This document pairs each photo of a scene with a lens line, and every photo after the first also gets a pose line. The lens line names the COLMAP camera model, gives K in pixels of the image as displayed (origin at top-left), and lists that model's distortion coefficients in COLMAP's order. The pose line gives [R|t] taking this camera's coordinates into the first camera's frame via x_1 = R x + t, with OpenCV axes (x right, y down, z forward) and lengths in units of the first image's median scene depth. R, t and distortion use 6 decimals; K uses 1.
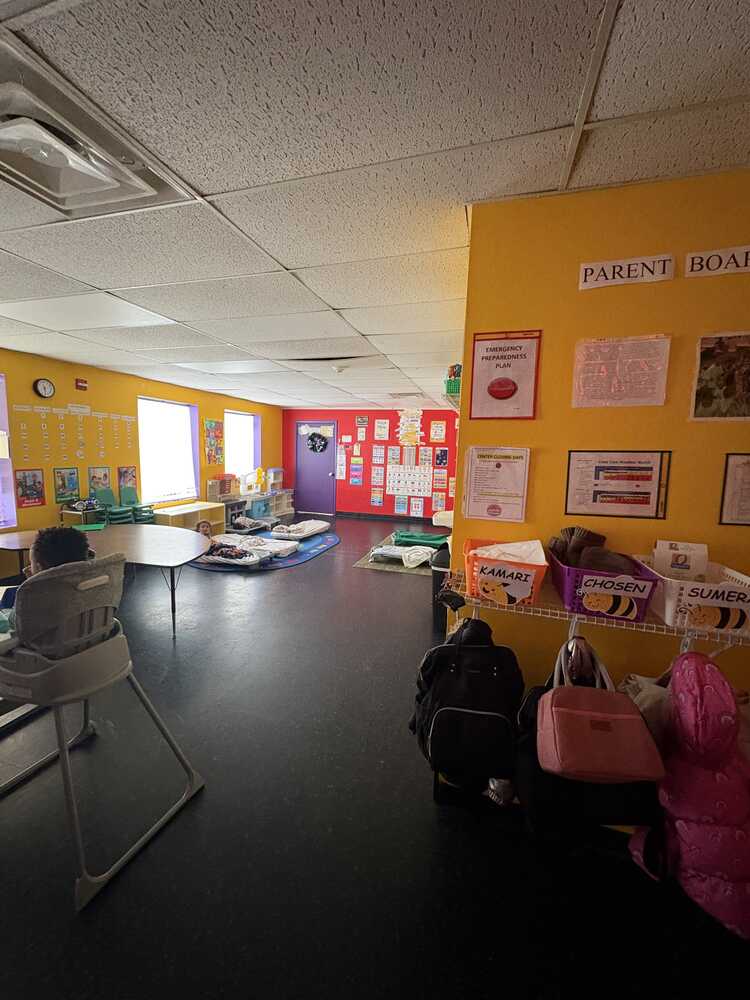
lens RADIAL K [[396.3, 0, 380.7], [0, 396.3, 491.3], [0, 0, 1]] dist [0.002870, -0.000027]
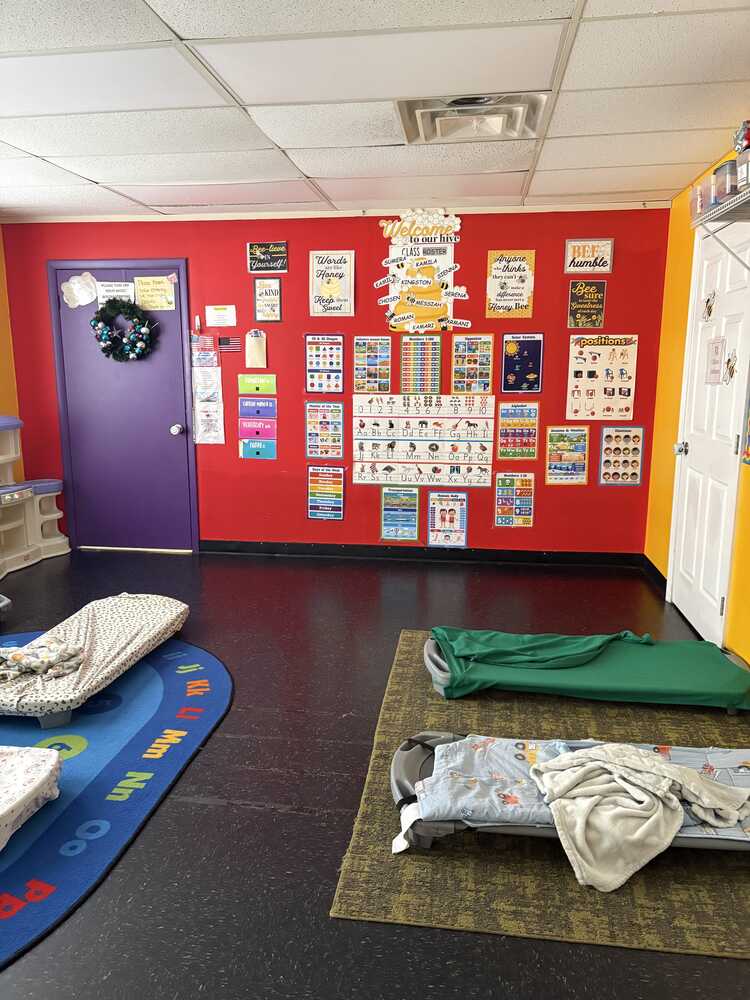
lens RADIAL K [[751.6, 0, 371.8], [0, 751.6, 509.0], [0, 0, 1]] dist [0.034230, -0.019297]
pose [[0.990288, -0.054785, 0.127786, -0.052406], [0.043040, 0.994742, 0.092926, -0.029771], [-0.132205, -0.086523, 0.987439, 0.378877]]
